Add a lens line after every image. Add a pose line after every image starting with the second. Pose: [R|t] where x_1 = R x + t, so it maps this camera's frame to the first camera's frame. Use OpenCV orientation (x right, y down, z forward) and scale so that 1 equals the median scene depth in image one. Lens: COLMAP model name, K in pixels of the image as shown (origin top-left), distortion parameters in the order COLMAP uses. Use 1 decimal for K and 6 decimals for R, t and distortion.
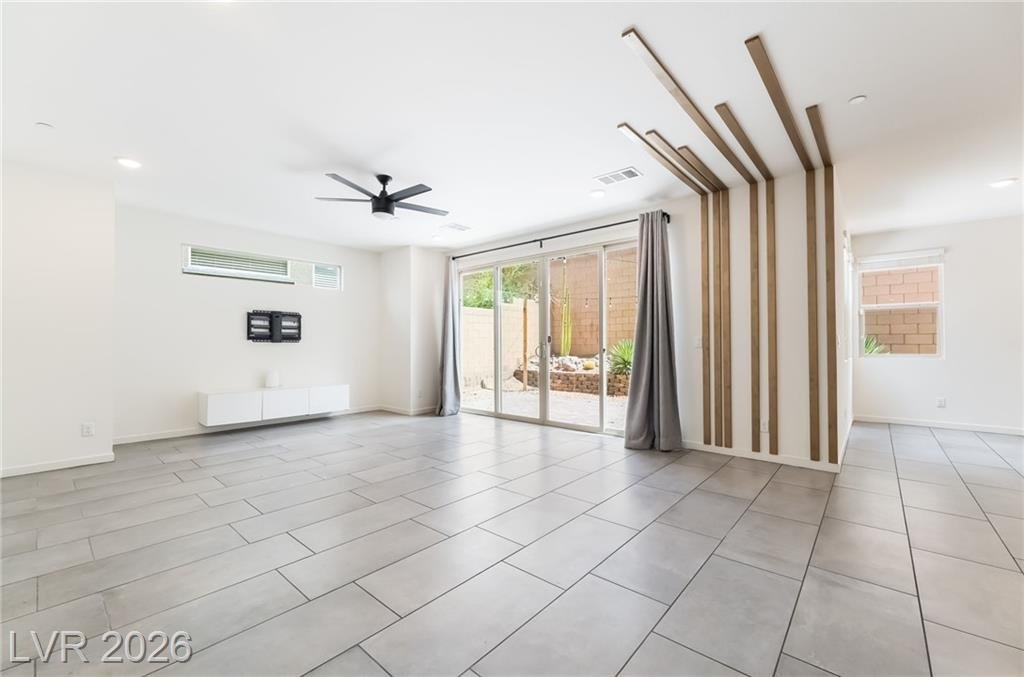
lens RADIAL K [[416.1, 0, 509.9], [0, 416.1, 346.5], [0, 0, 1]] dist [-0.004666, 0.000031]
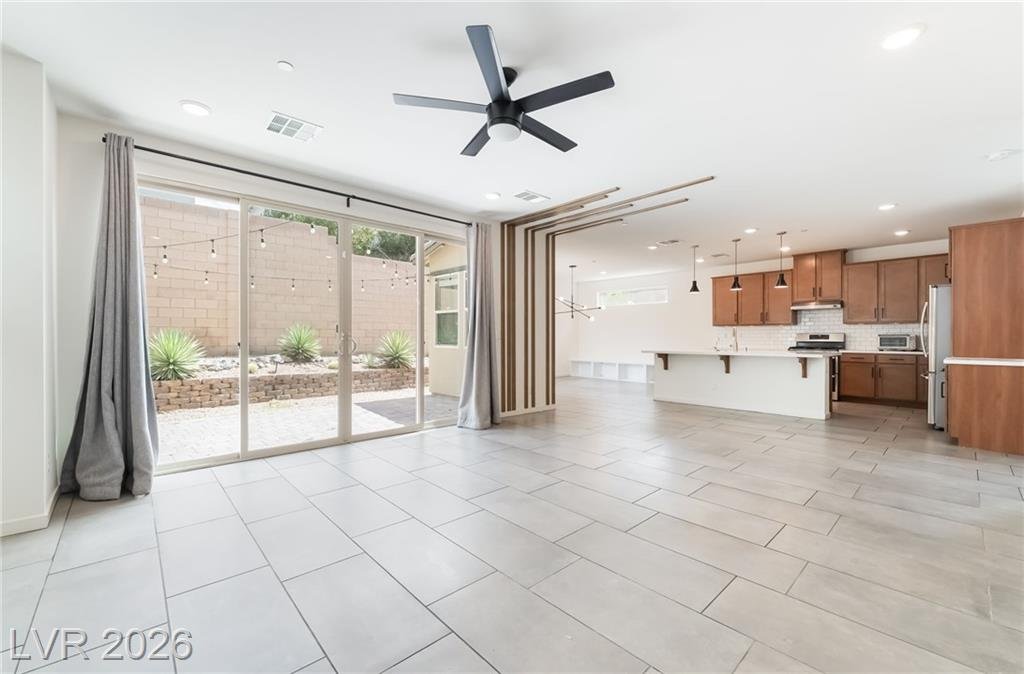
lens RADIAL K [[416.1, 0, 509.6], [0, 416.1, 342.2], [0, 0, 1]] dist [-0.004666, 0.000031]
pose [[0.107815, -0.009031, 0.994130, -0.746505], [0.002556, 0.999958, 0.008807, 0.000144], [-0.994168, 0.001592, 0.107834, 0.736918]]
